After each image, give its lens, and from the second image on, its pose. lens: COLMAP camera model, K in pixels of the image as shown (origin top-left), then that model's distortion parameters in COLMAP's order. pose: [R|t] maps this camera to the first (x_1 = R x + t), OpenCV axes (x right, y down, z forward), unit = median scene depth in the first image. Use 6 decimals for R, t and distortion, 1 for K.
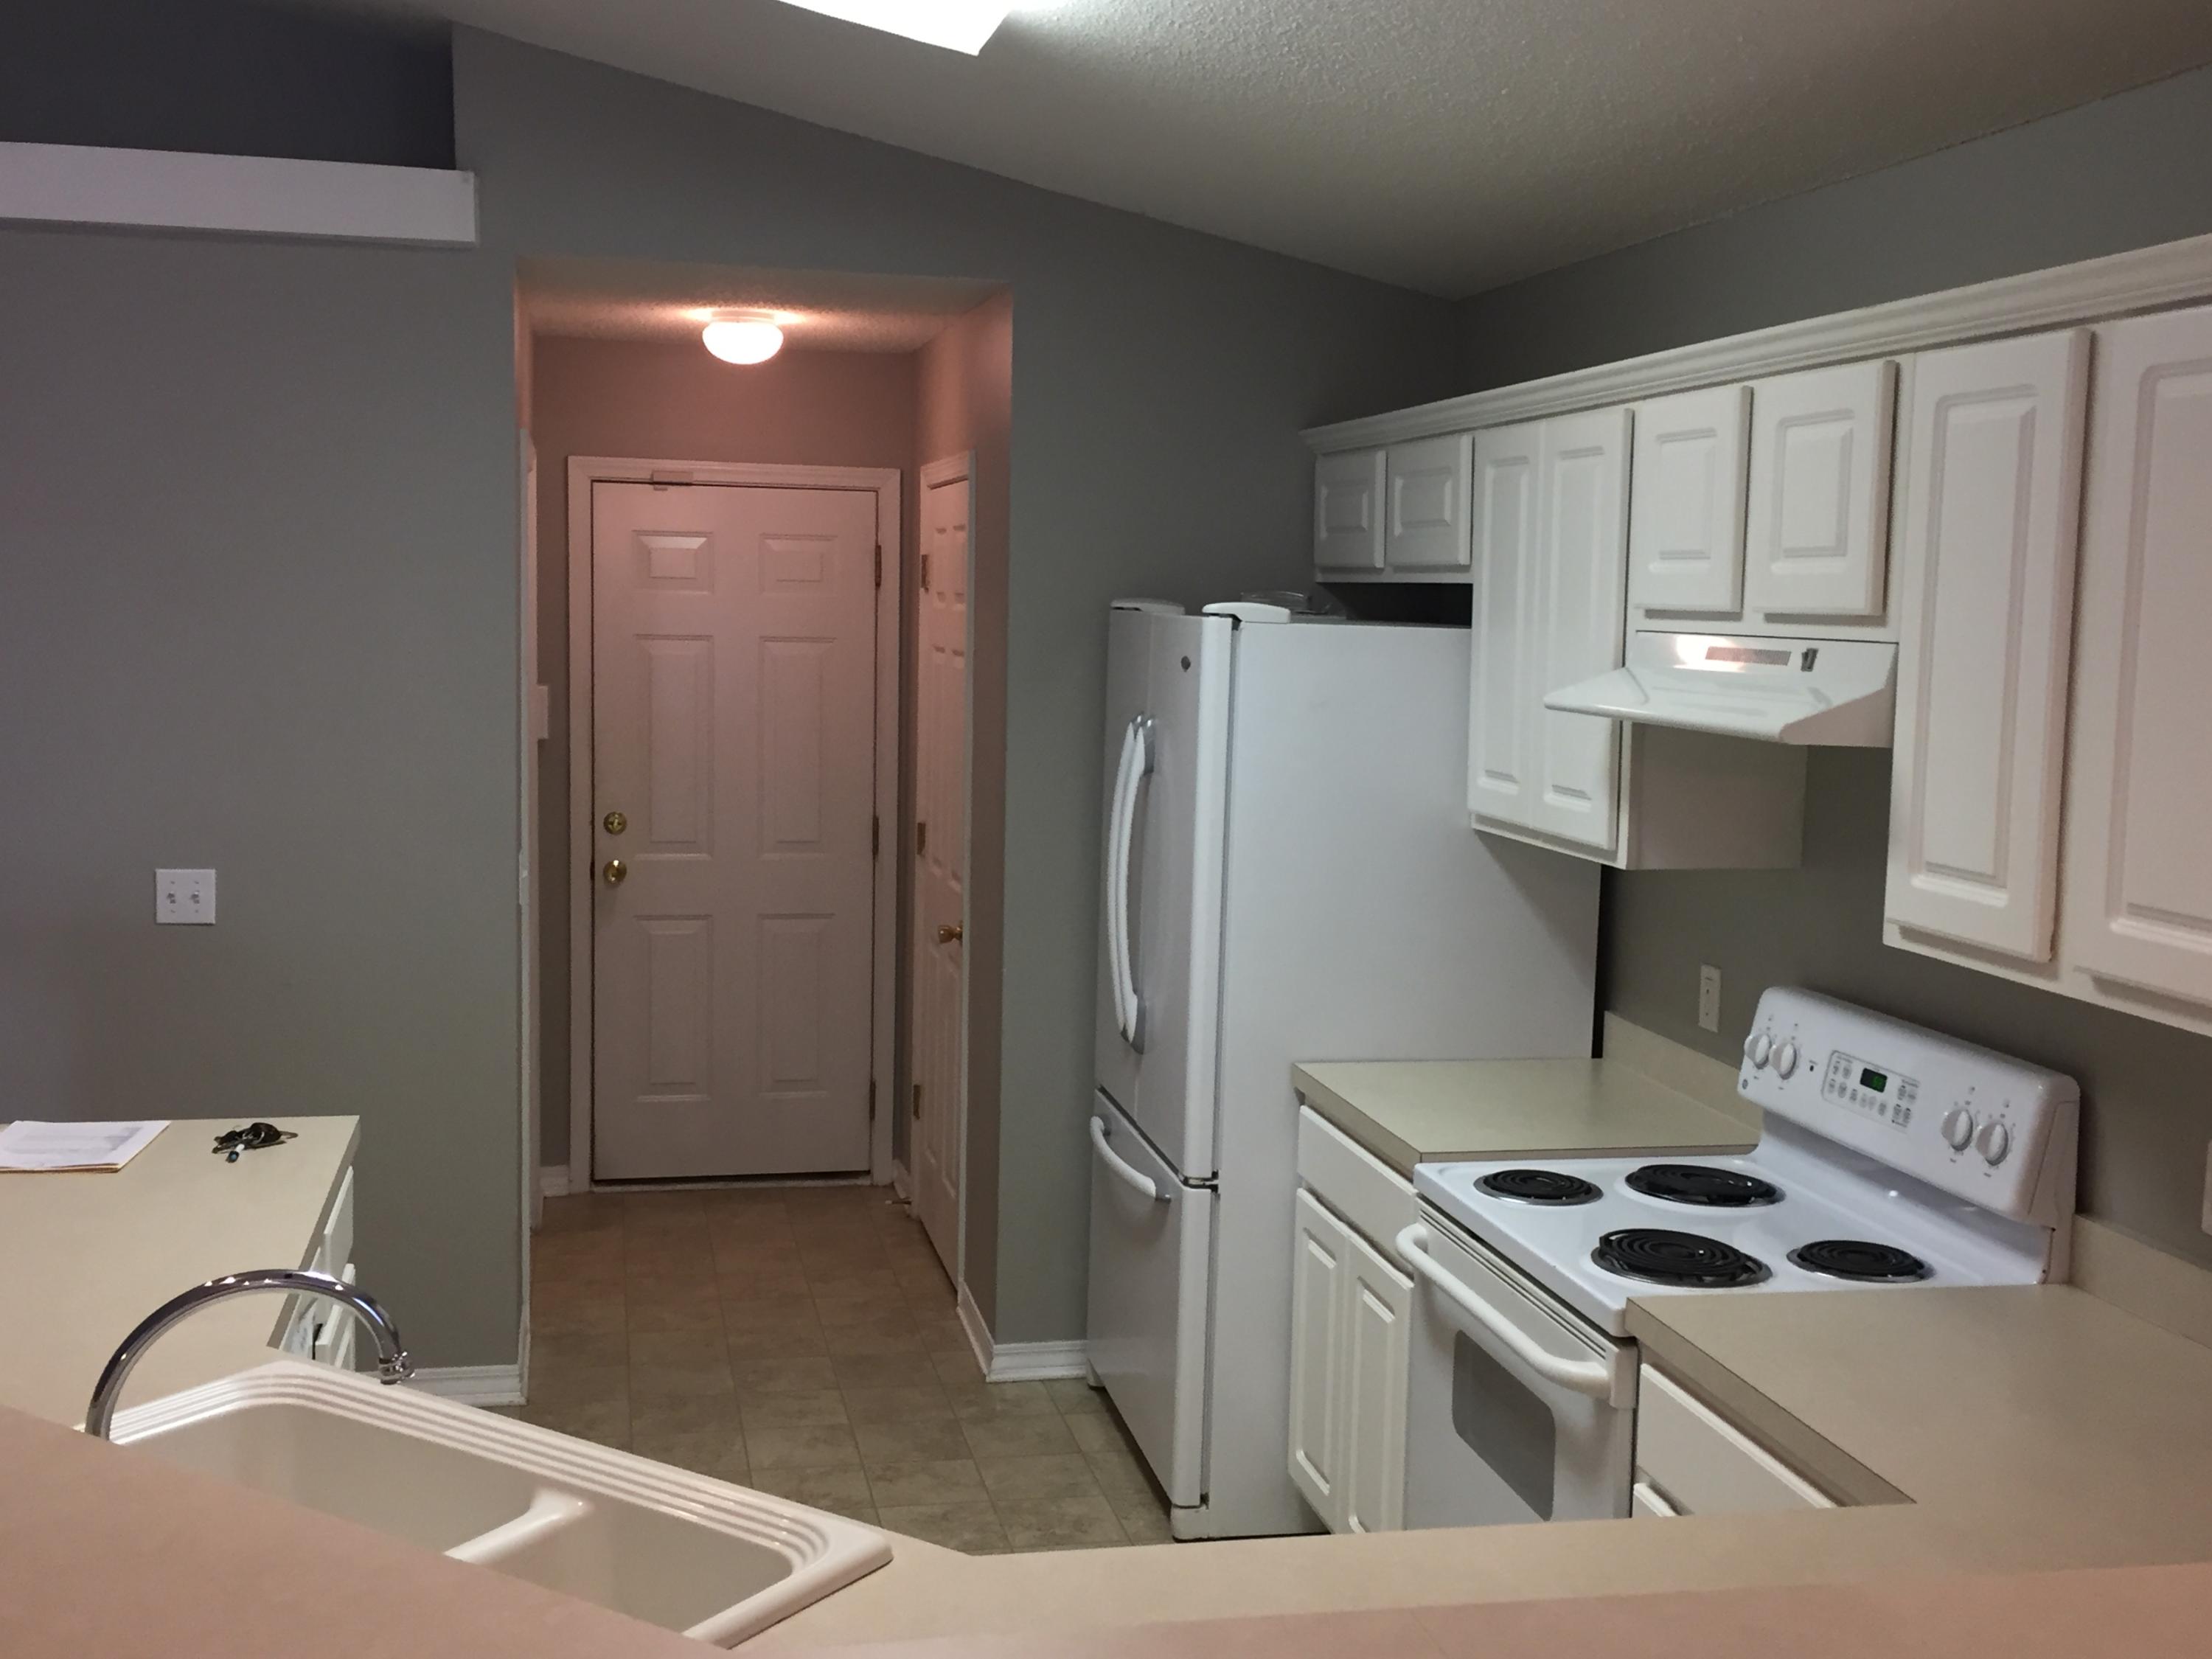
lens RADIAL K [[2346.2, 0, 1106.0], [0, 2346.2, 829.5], [0, 0, 1]] dist [-0.016991, -0.004651]
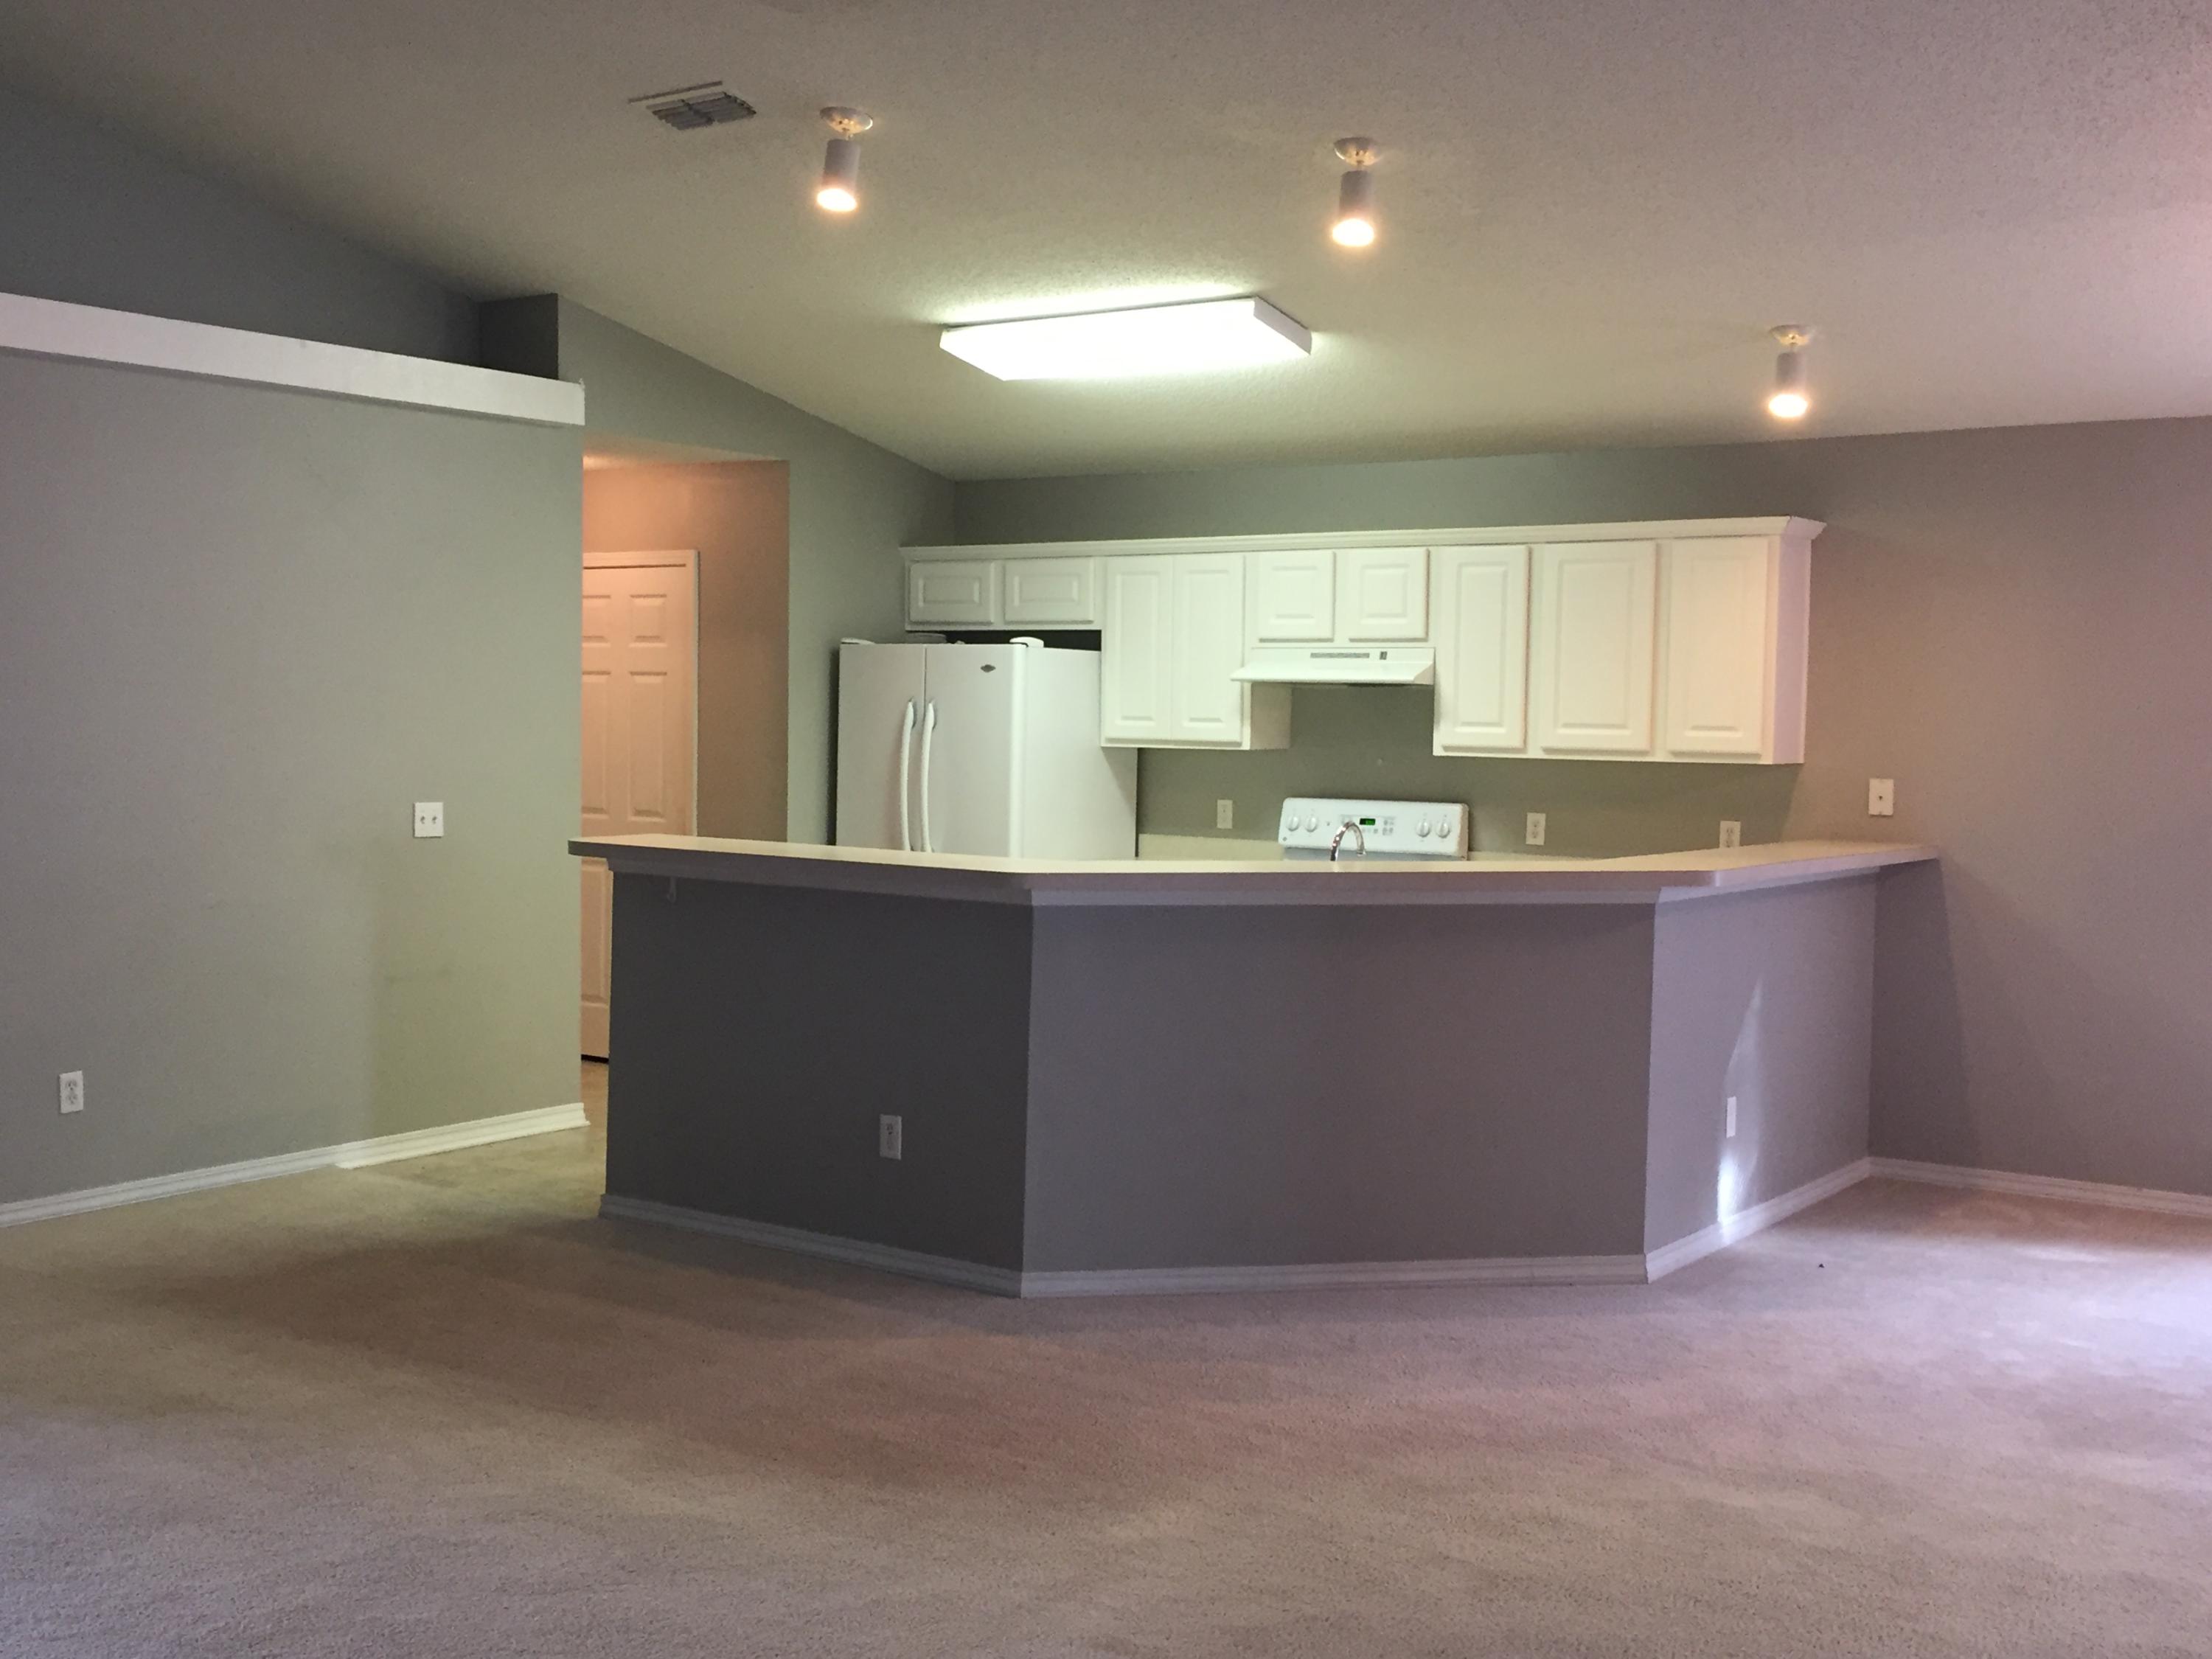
lens RADIAL K [[2346.2, 0, 1106.0], [0, 2346.2, 829.5], [0, 0, 1]] dist [-0.016991, -0.004651]
pose [[0.728378, -0.048358, 0.683467, -1.500021], [0.071049, 0.997460, -0.005143, 0.099588], [-0.681482, 0.052306, 0.729963, -0.622415]]
